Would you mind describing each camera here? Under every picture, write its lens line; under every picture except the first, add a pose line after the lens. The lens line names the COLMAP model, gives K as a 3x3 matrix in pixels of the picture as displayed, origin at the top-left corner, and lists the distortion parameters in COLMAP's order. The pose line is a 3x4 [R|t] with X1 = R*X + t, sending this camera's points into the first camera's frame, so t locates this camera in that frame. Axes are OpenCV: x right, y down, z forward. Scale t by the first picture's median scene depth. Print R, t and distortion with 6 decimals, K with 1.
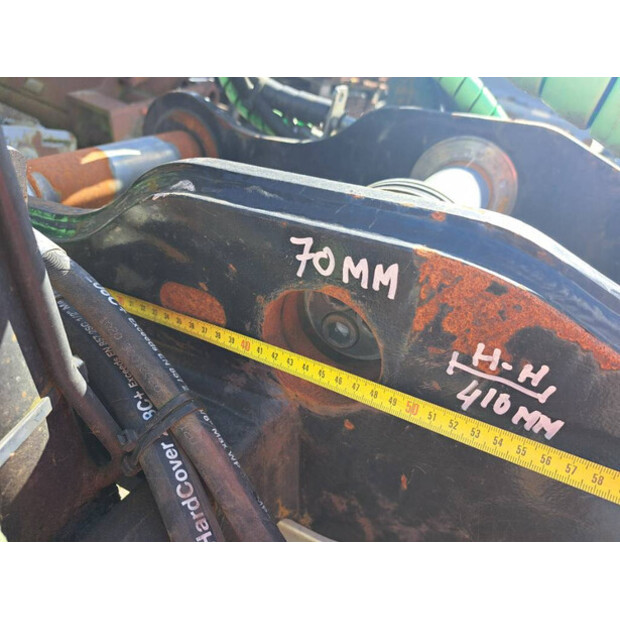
lens RADIAL K [[457.5, 0, 309.8], [0, 457.5, 302.6], [0, 0, 1]] dist [0.034313, -0.082208]
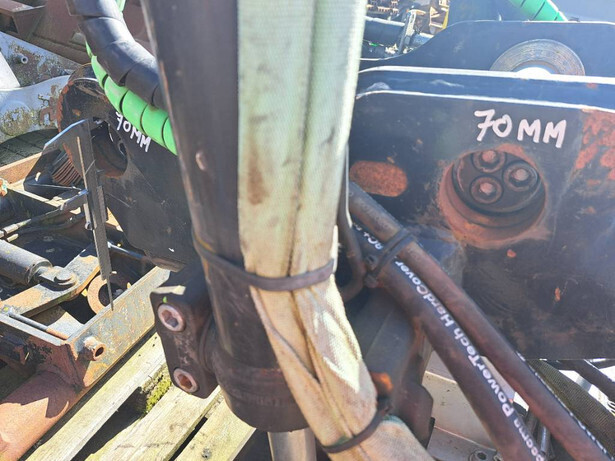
lens RADIAL K [[427.6, 0, 307.1], [0, 427.6, 214.2], [0, 0, 1]] dist [0.045409, -0.076556]
pose [[0.994405, -0.070353, -0.078797, -0.470582], [0.069221, 0.997456, -0.017004, 0.156464], [0.079793, 0.011455, 0.996746, -0.348861]]
